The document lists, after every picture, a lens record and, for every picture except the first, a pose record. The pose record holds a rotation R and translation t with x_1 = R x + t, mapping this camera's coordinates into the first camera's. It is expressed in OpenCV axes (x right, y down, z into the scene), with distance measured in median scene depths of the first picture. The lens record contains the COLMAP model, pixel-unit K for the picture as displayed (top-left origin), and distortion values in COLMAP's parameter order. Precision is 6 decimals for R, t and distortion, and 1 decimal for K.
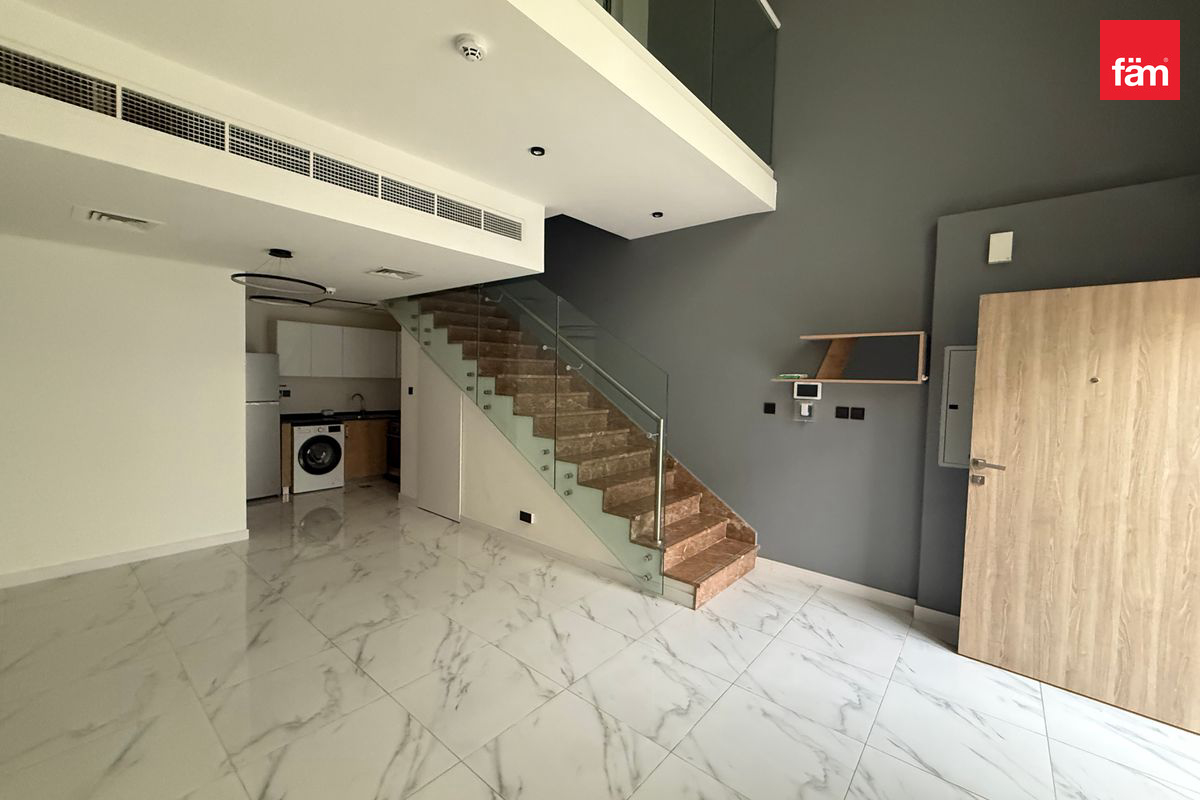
lens RADIAL K [[479.6, 0, 595.5], [0, 479.6, 398.8], [0, 0, 1]] dist [-0.000515, 0.000268]
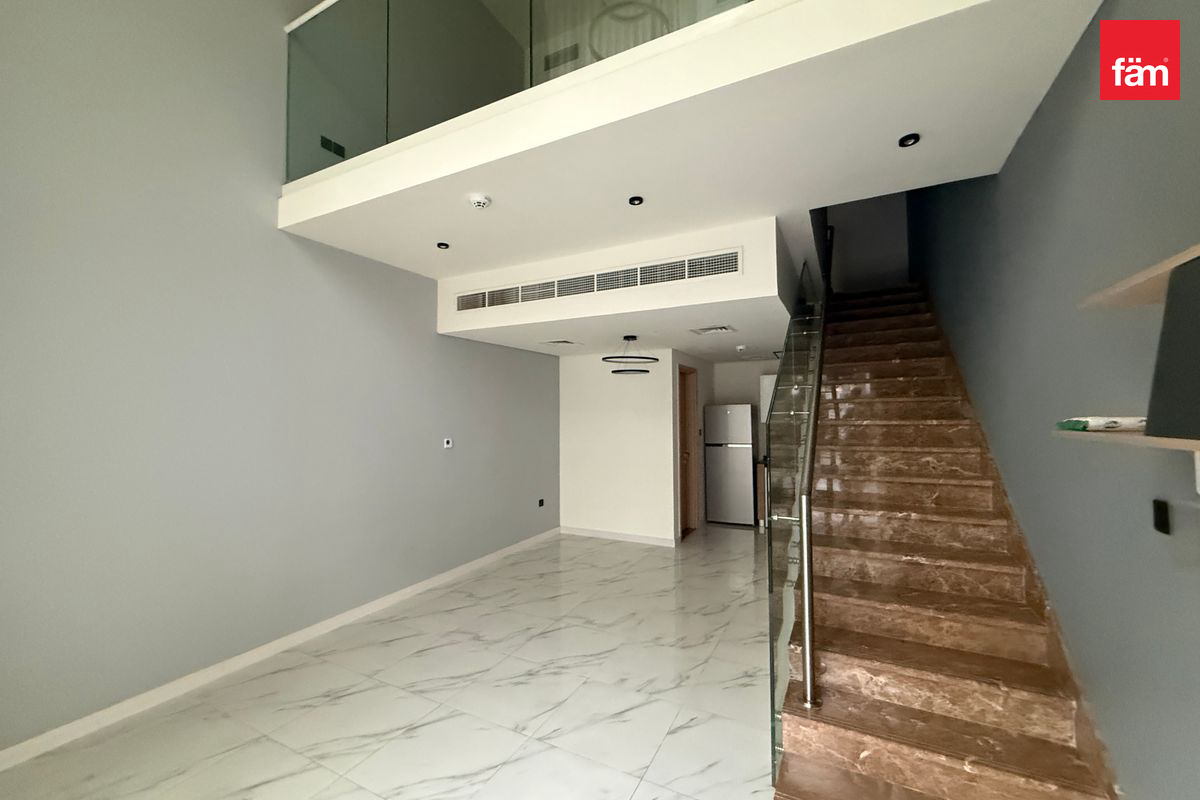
lens RADIAL K [[479.6, 0, 595.5], [0, 479.6, 398.8], [0, 0, 1]] dist [-0.000515, 0.000268]
pose [[0.217696, -0.055327, -0.974447, 0.698663], [-0.031036, 0.997495, -0.063569, -0.033680], [0.975523, 0.044081, 0.215434, 0.620913]]
